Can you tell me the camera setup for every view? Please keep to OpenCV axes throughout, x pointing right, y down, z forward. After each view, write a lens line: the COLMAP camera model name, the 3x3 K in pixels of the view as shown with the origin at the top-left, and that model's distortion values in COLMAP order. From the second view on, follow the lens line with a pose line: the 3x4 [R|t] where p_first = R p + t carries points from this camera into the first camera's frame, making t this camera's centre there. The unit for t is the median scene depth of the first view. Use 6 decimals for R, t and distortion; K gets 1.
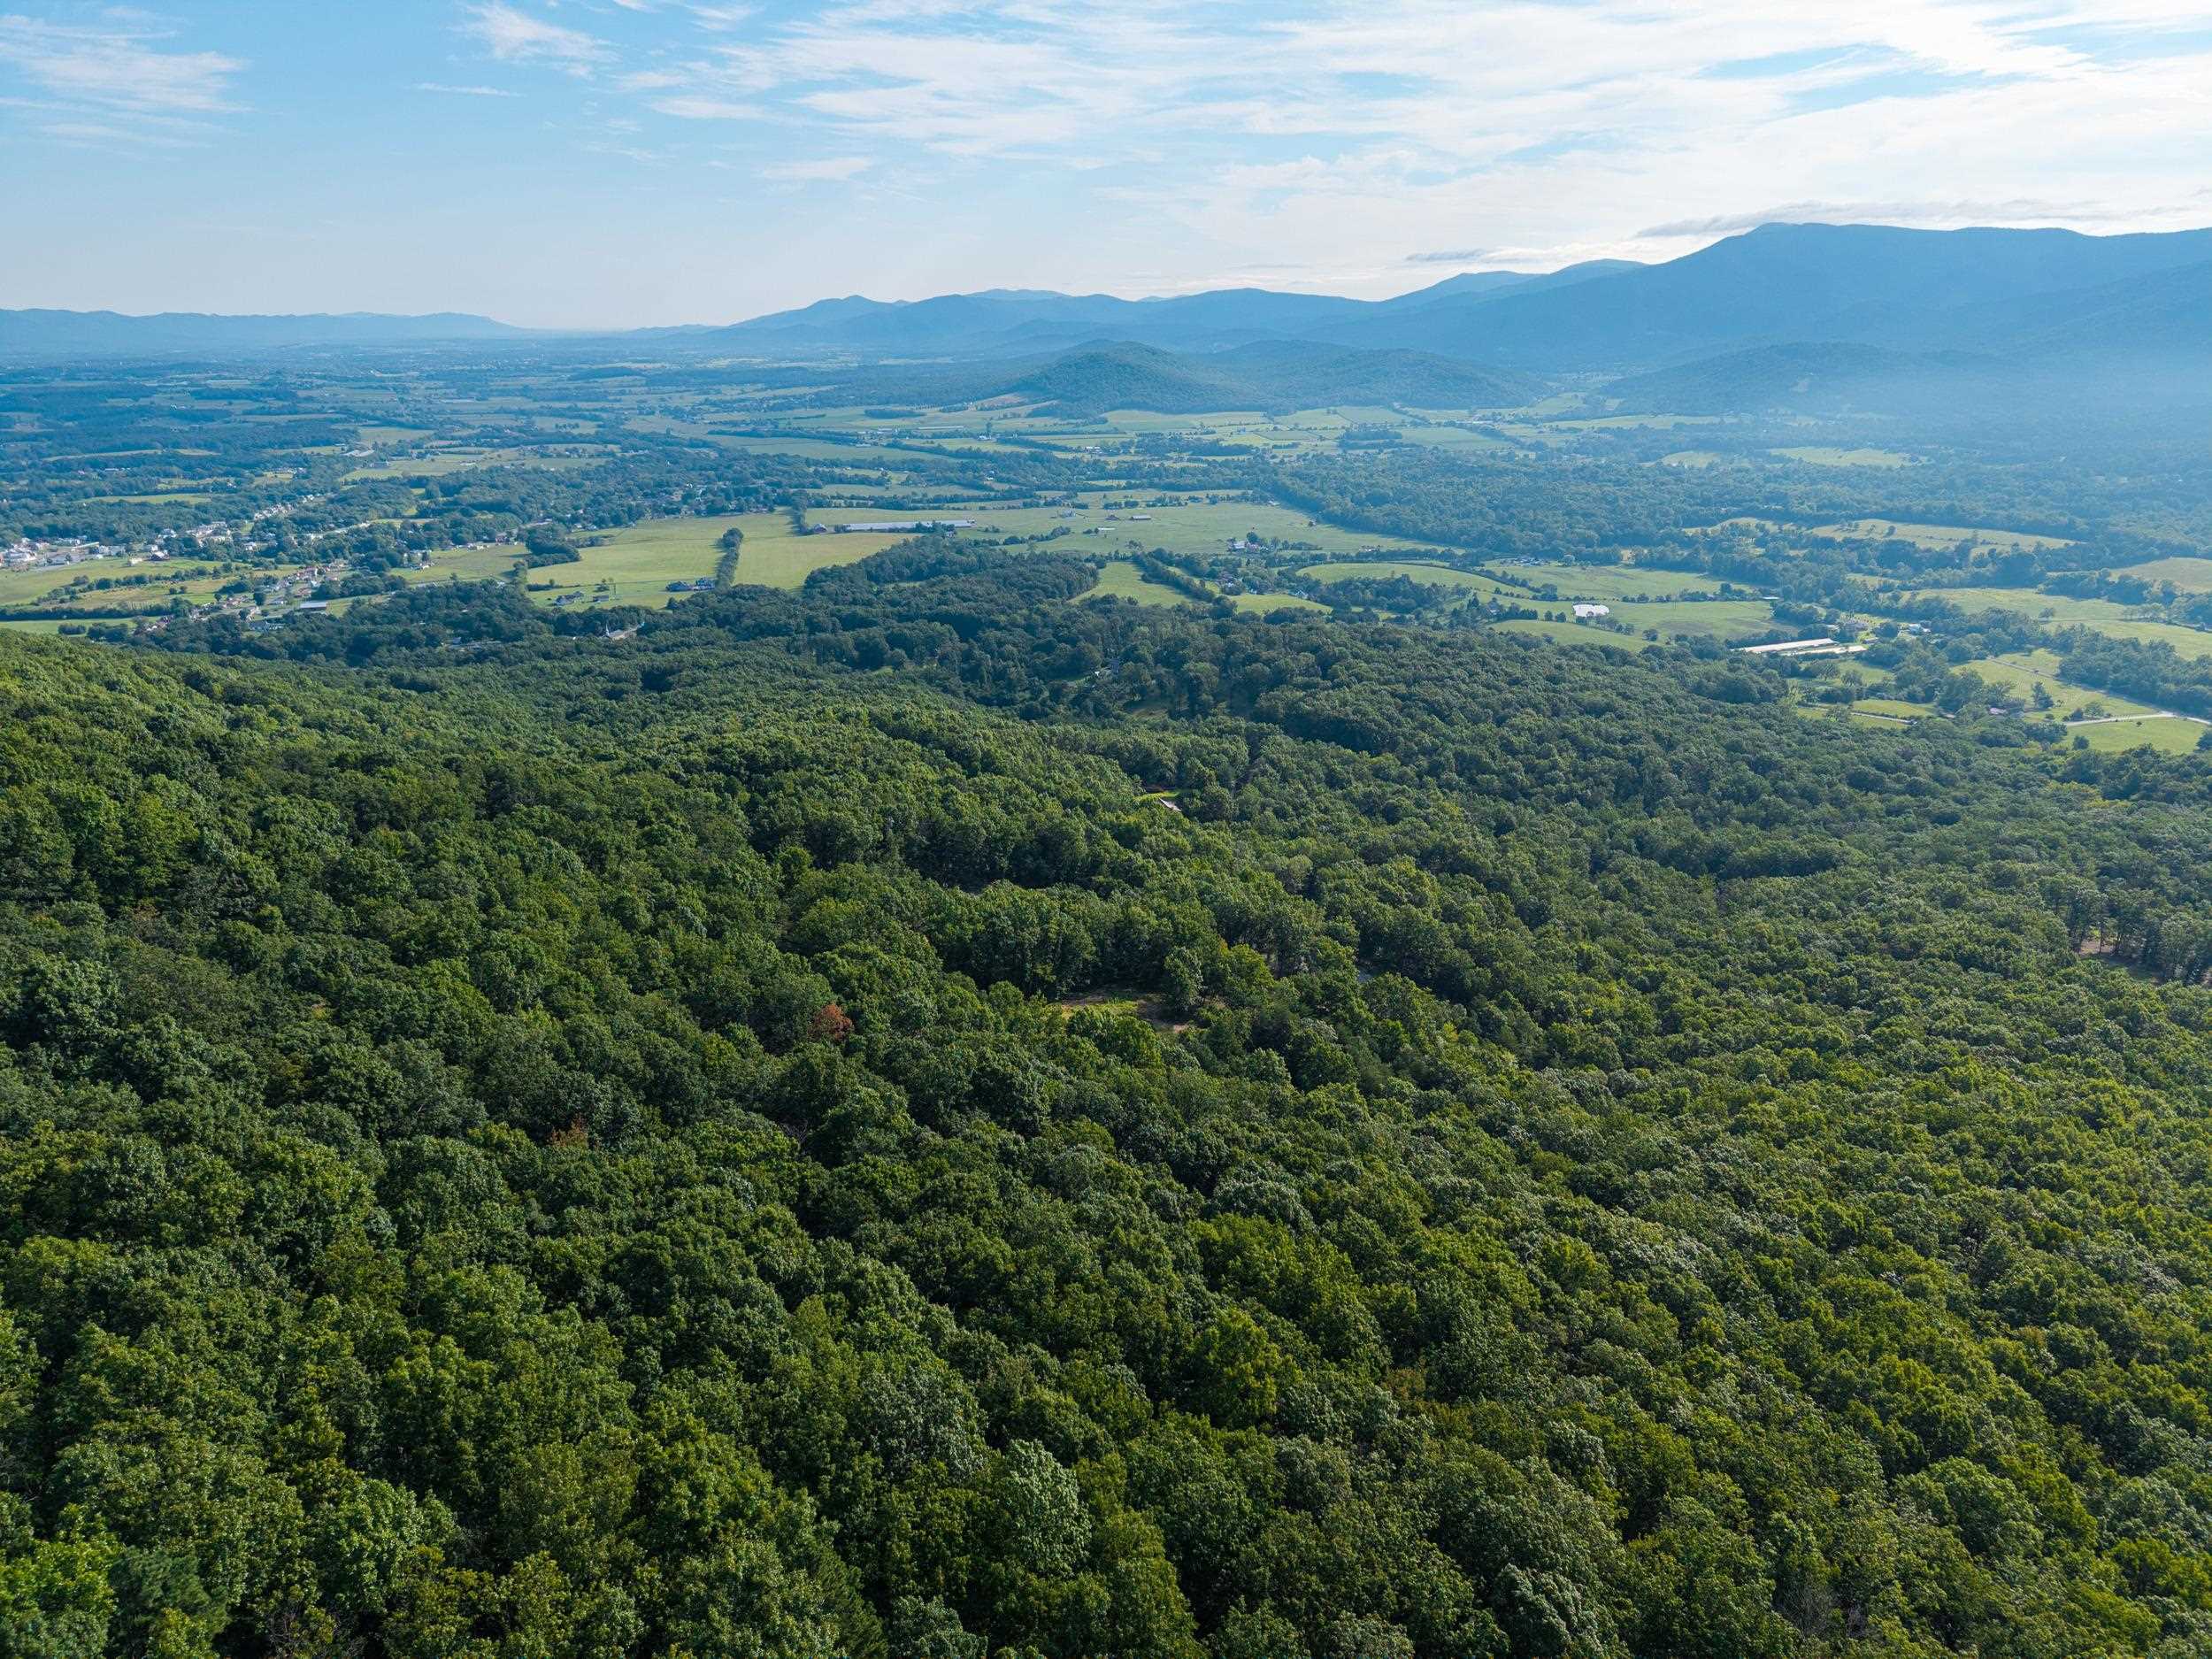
lens RADIAL K [[1484.7, 0, 1113.0], [0, 1484.7, 825.0], [0, 0, 1]] dist [0.023792, -0.020953]
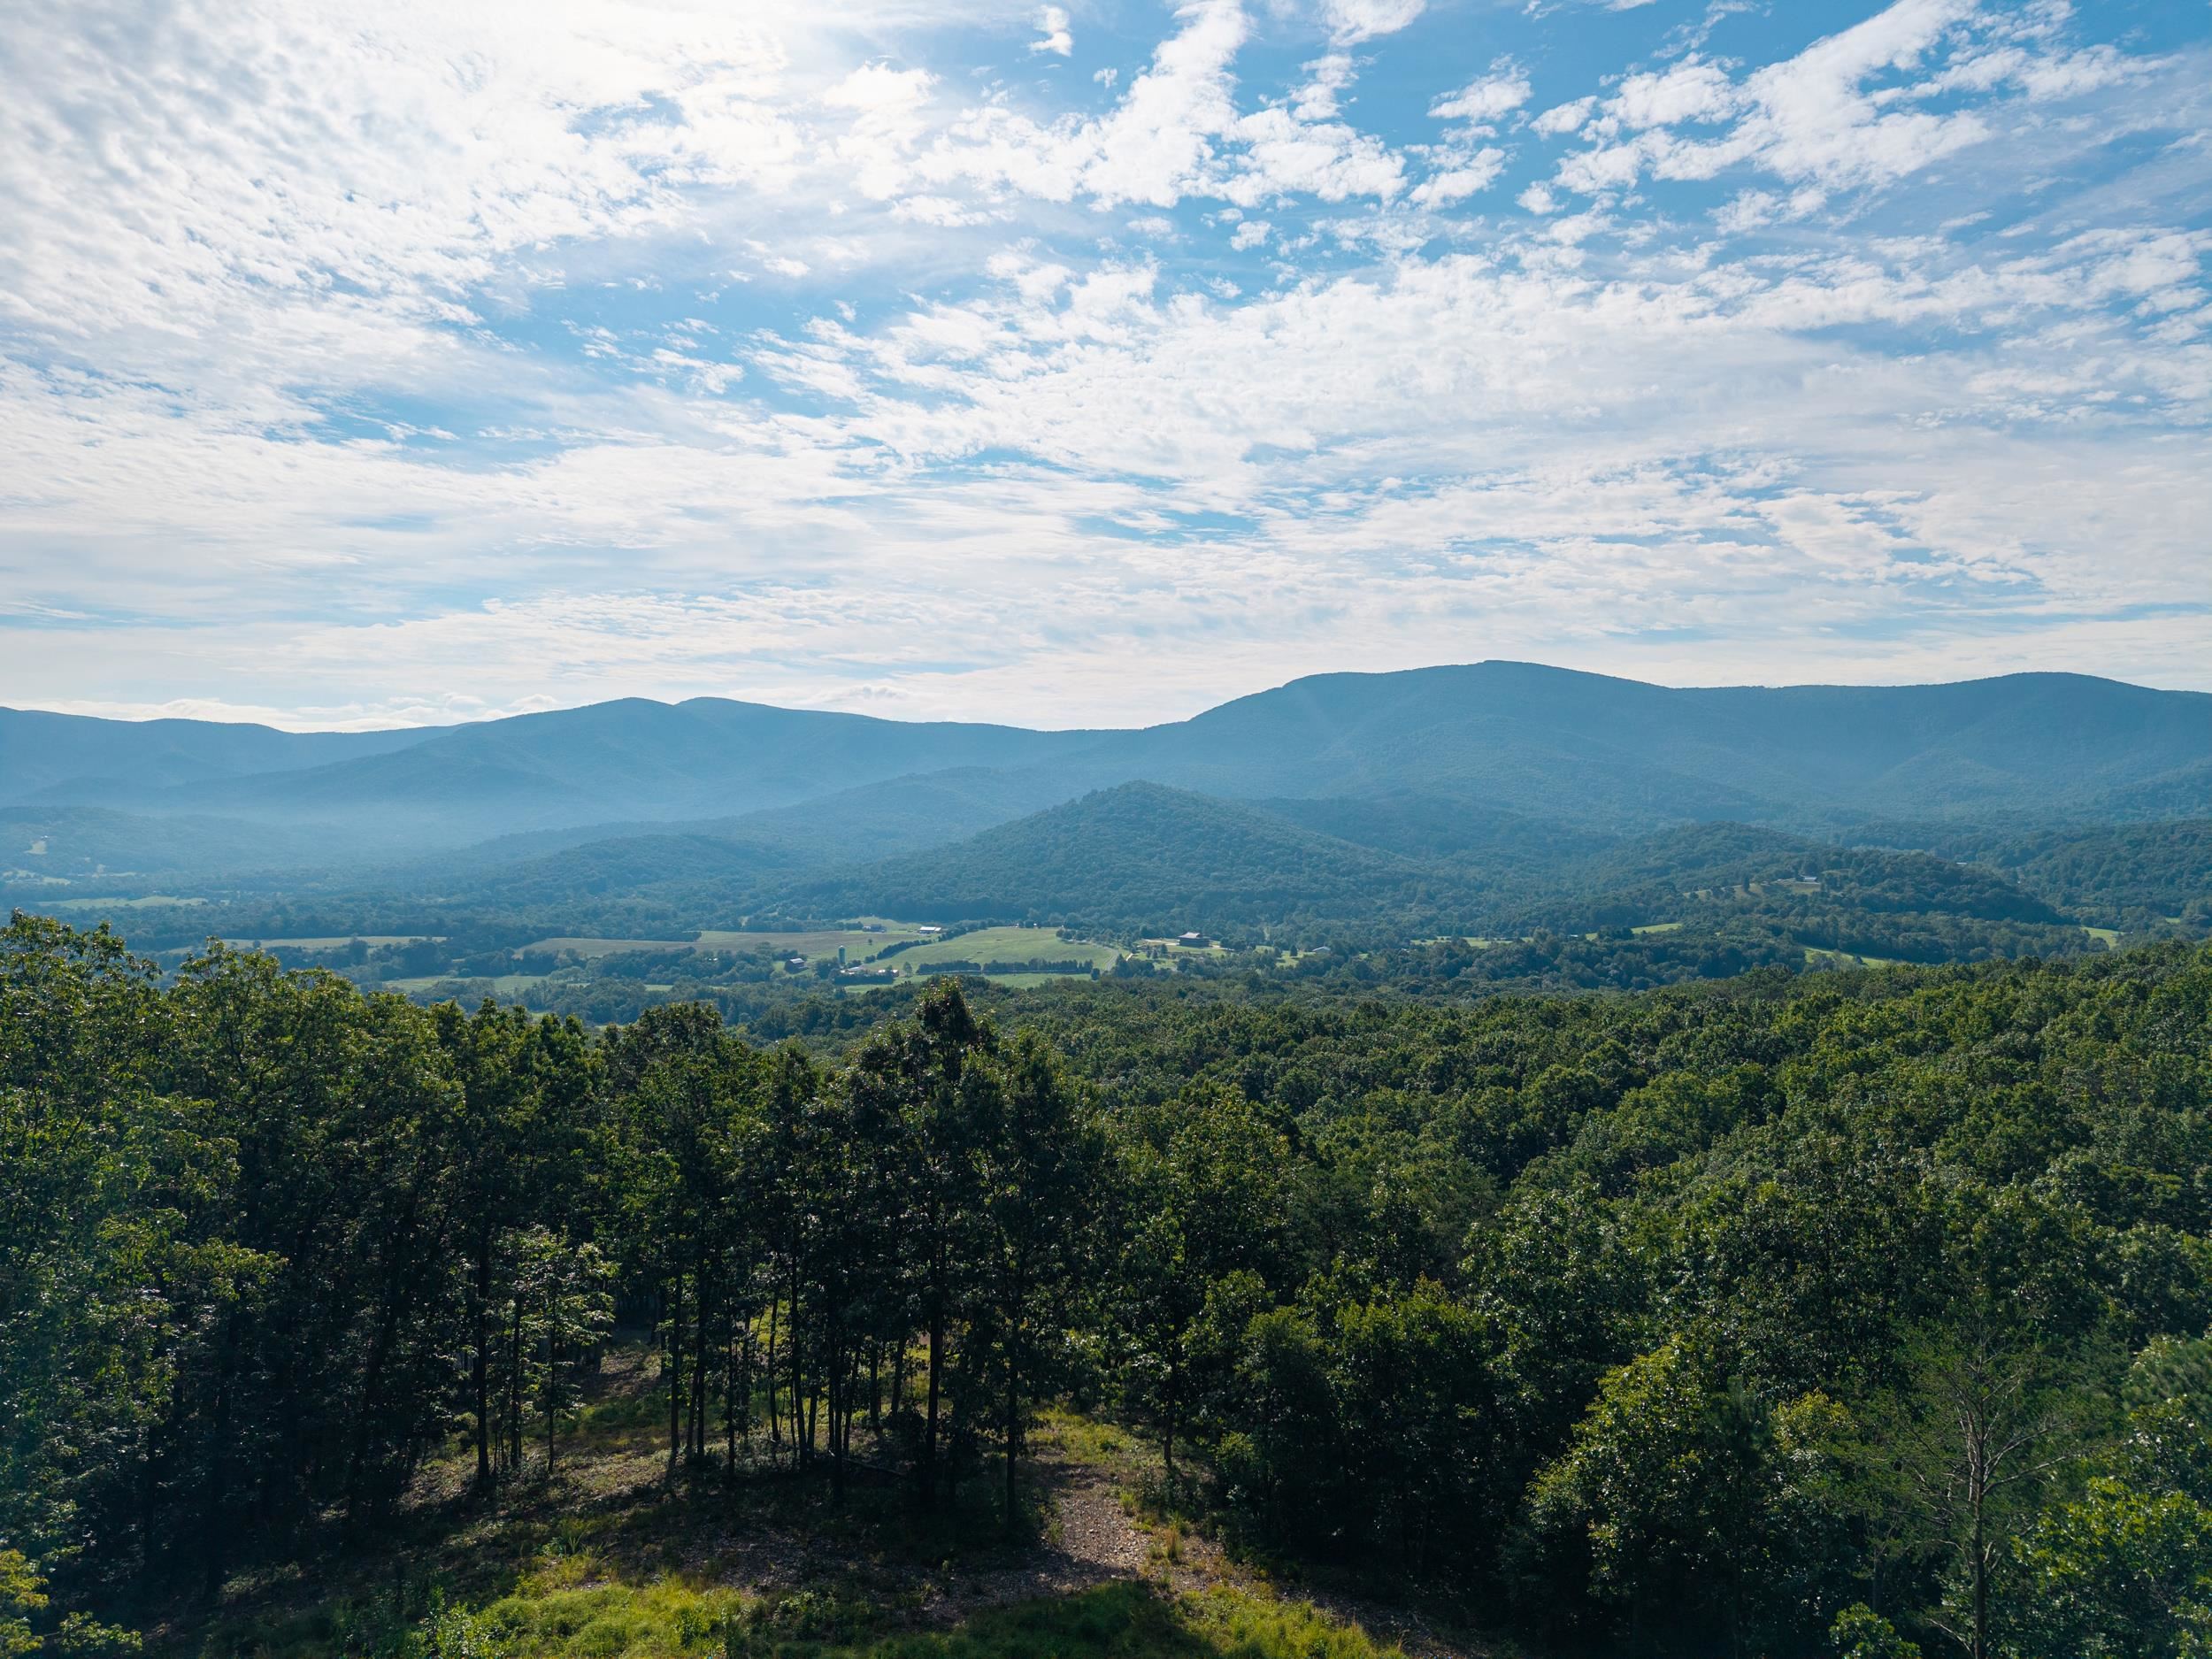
lens RADIAL K [[1484.7, 0, 1114.8], [0, 1484.7, 827.1], [0, 0, 1]] dist [0.023792, -0.020953]
pose [[0.478346, 0.000543, 0.878171, -0.011854], [0.281159, 0.947267, -0.153735, 0.012541], [-0.831946, 0.320444, 0.452969, 0.117301]]
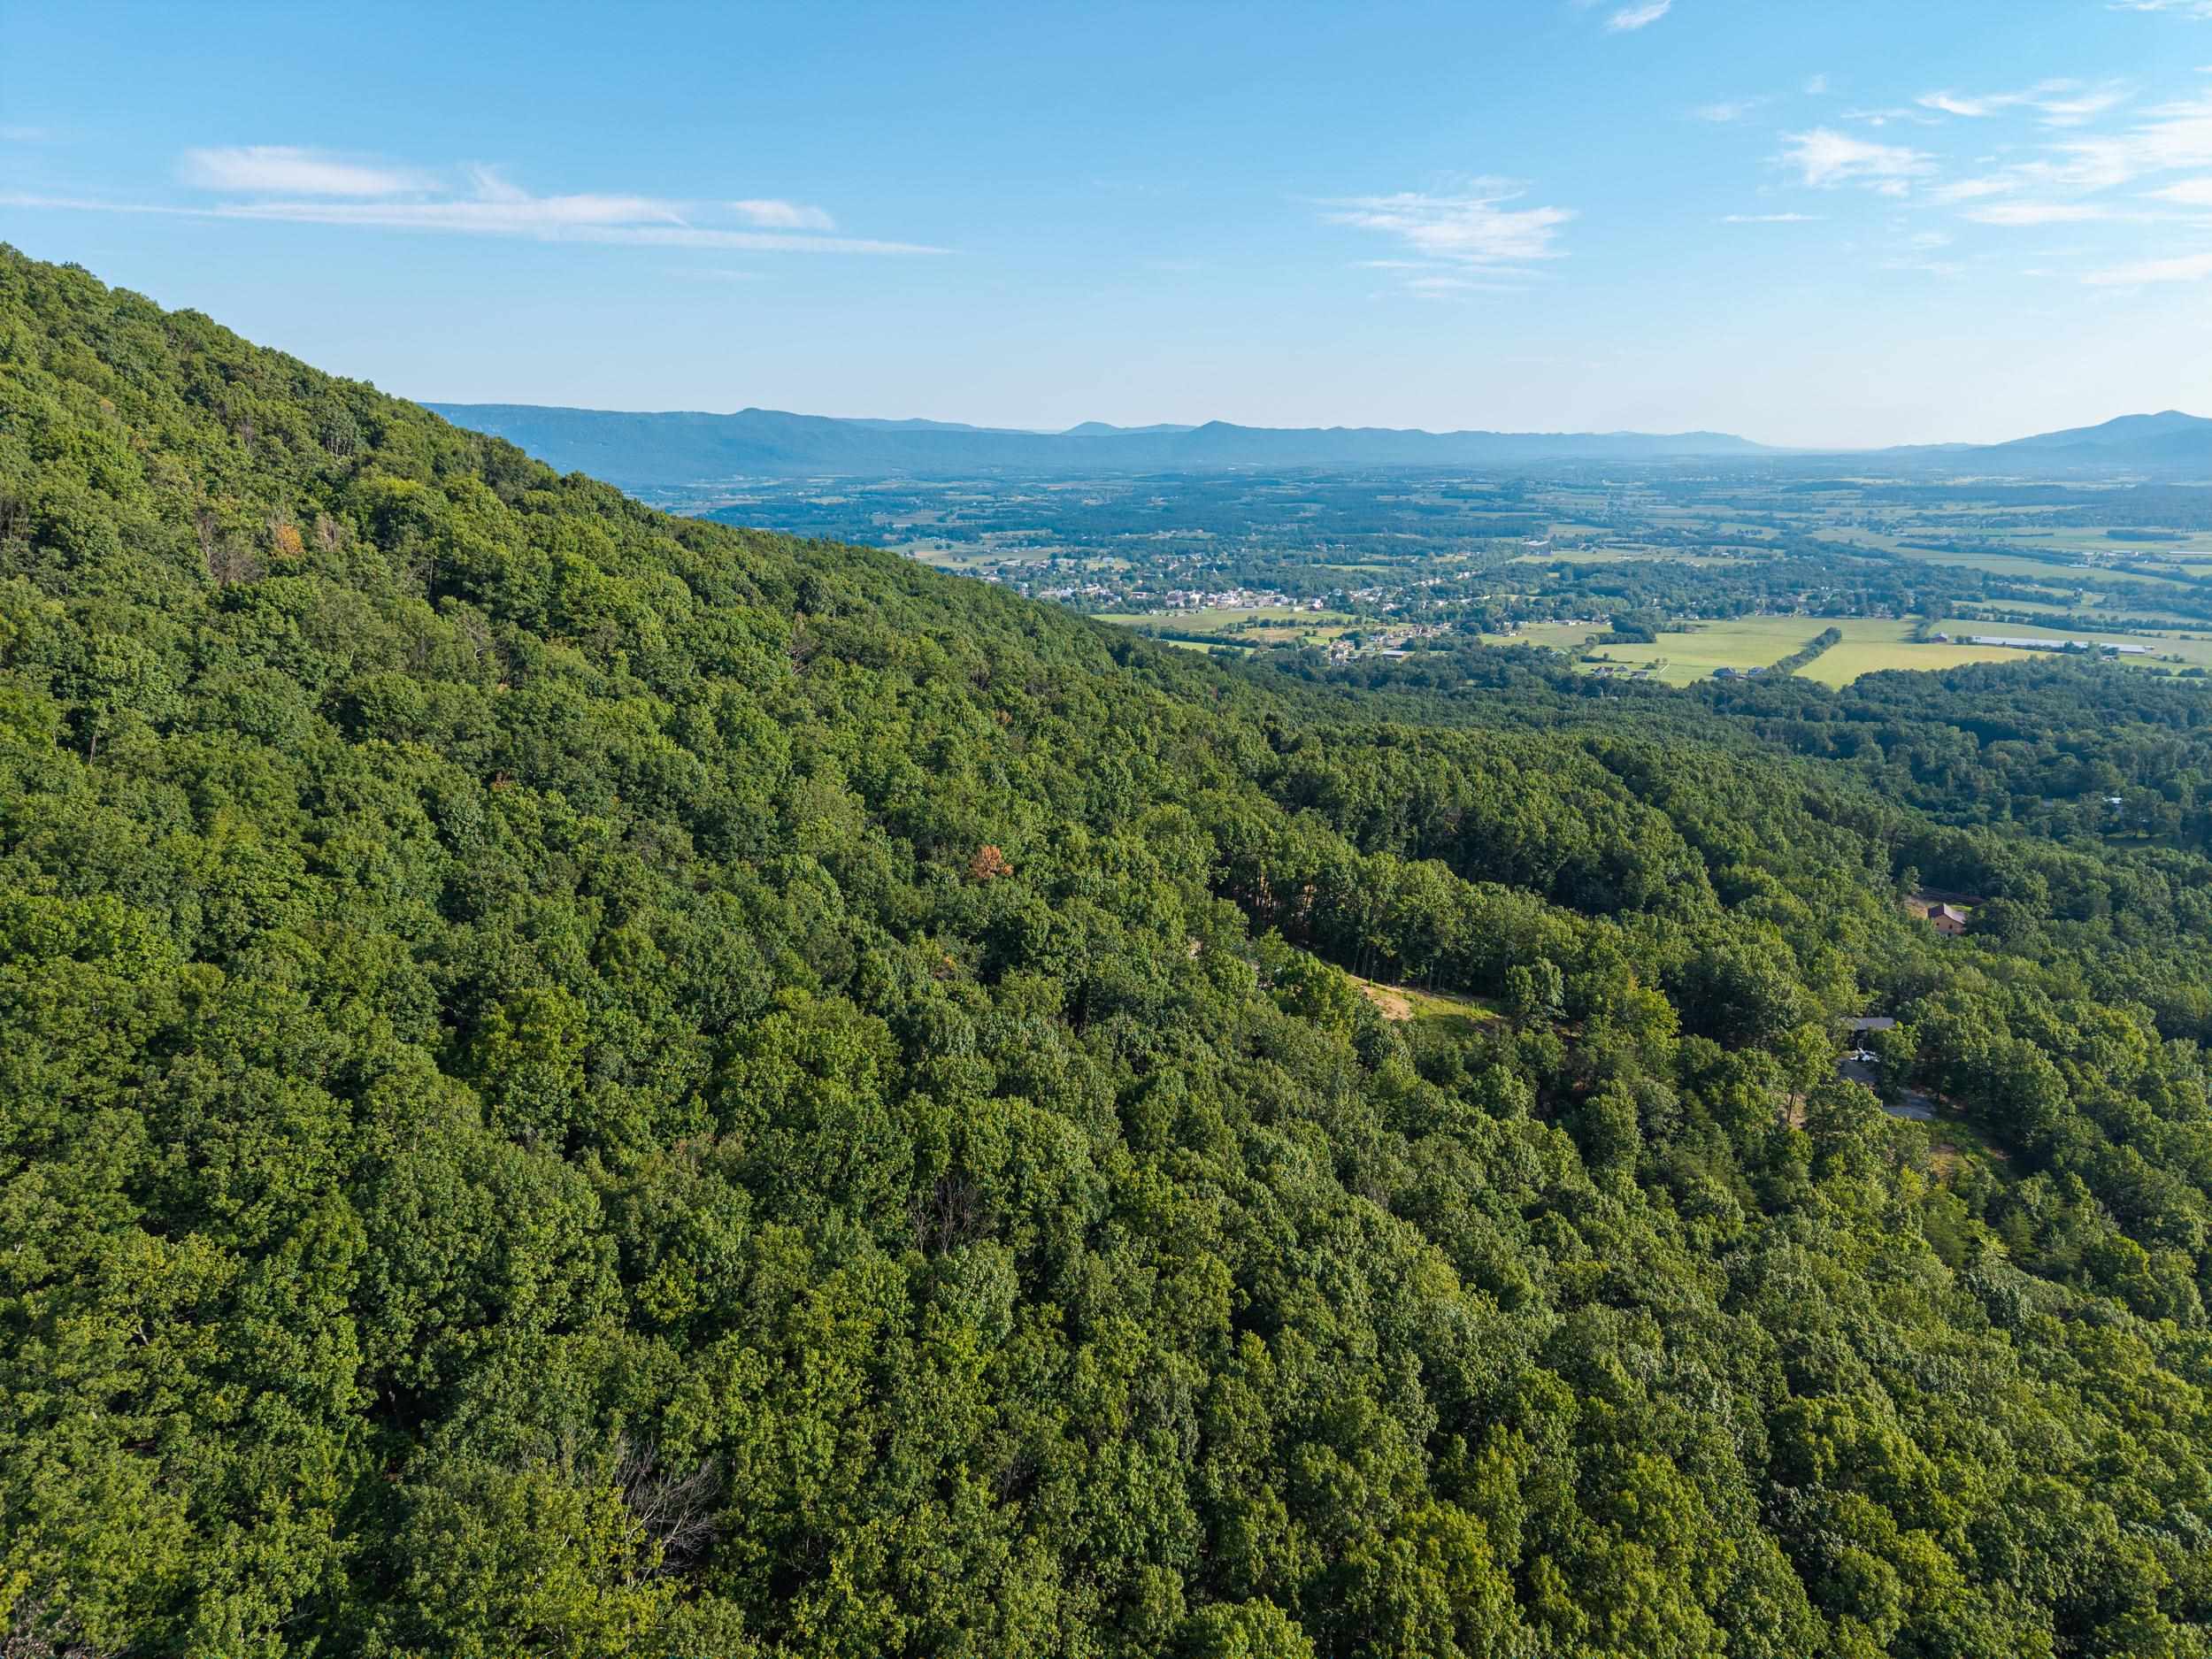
lens RADIAL K [[1484.7, 0, 1104.8], [0, 1484.7, 830.6], [0, 0, 1]] dist [0.023792, -0.020953]
pose [[0.718775, 0.182559, -0.670846, 0.054069], [-0.228734, 0.973288, 0.019787, 0.006922], [0.656539, 0.139223, 0.741332, 0.027995]]
